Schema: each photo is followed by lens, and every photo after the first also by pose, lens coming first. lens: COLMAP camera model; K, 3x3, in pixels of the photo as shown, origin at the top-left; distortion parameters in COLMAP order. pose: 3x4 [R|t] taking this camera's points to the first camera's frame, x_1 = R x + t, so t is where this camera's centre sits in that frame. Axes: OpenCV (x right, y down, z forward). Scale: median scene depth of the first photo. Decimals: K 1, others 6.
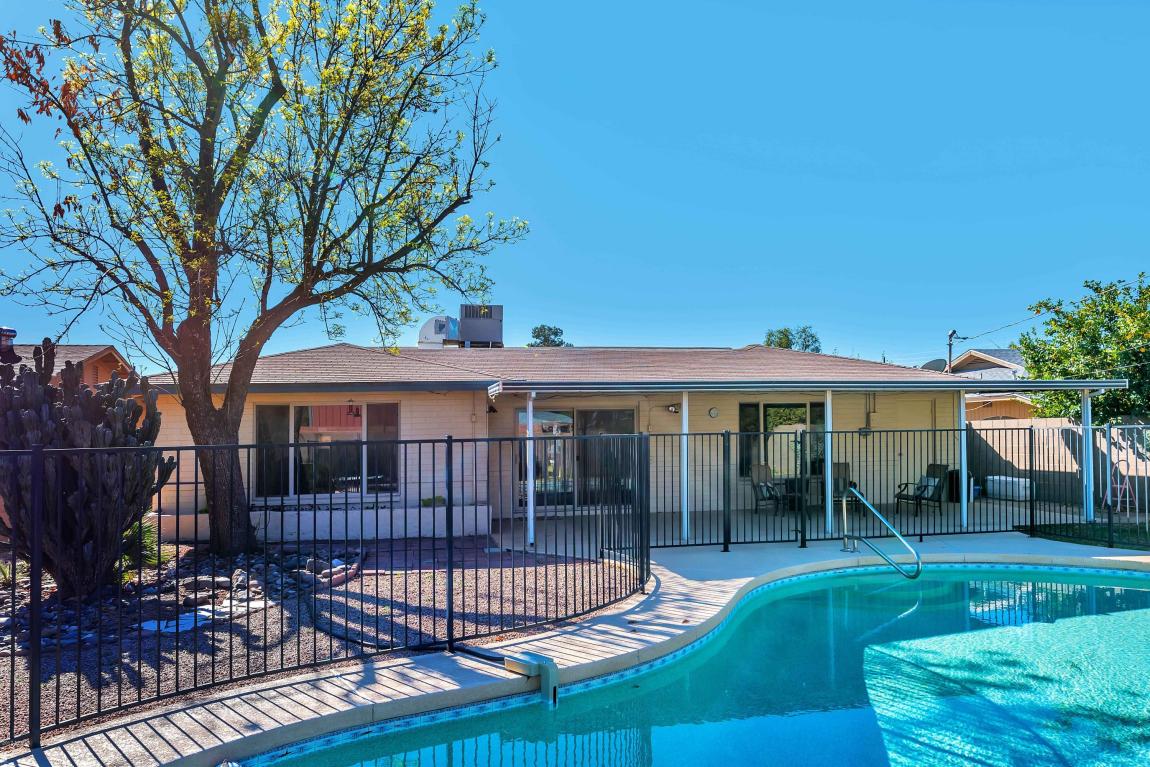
lens RADIAL K [[804.0, 0, 577.3], [0, 804.0, 387.6], [0, 0, 1]] dist [-0.001541, -0.001069]
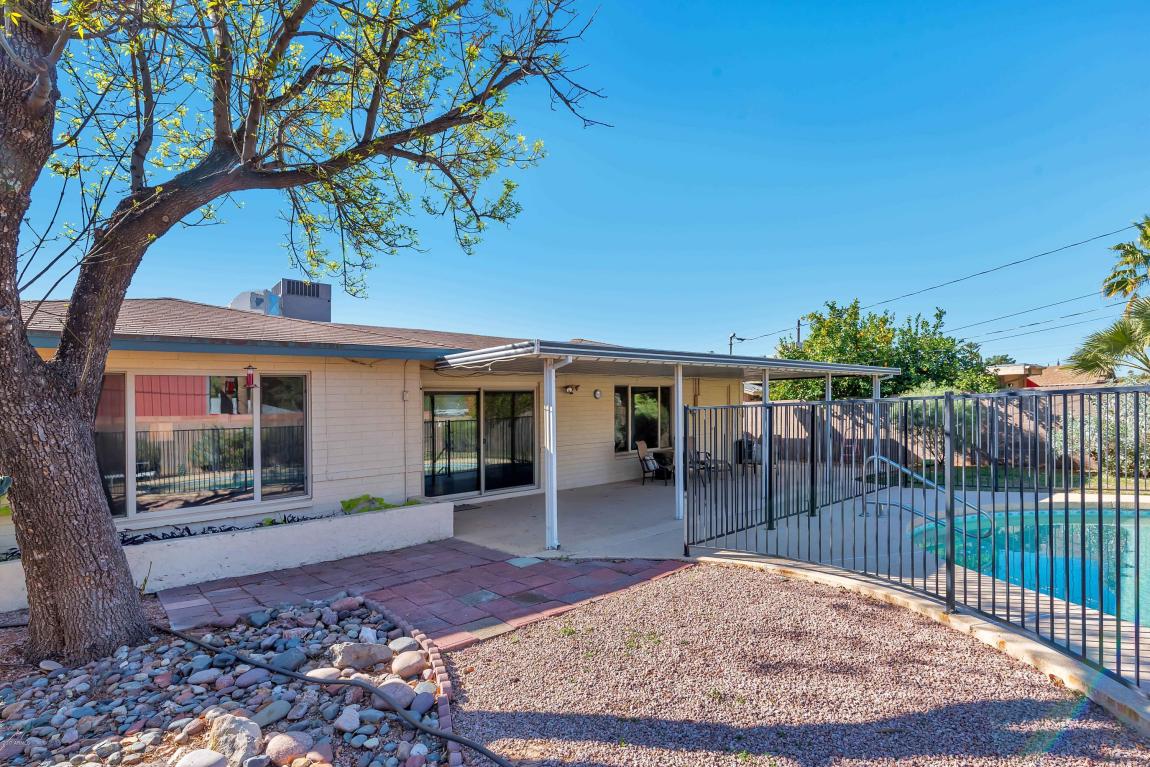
lens RADIAL K [[555.4, 0, 567.4], [0, 555.4, 405.7], [0, 0, 1]] dist [0.001217, -0.000434]
pose [[0.864685, -0.004815, 0.502292, -0.270734], [-0.008126, 0.999689, 0.023573, 0.033615], [-0.502249, -0.024465, 0.864377, 0.432113]]
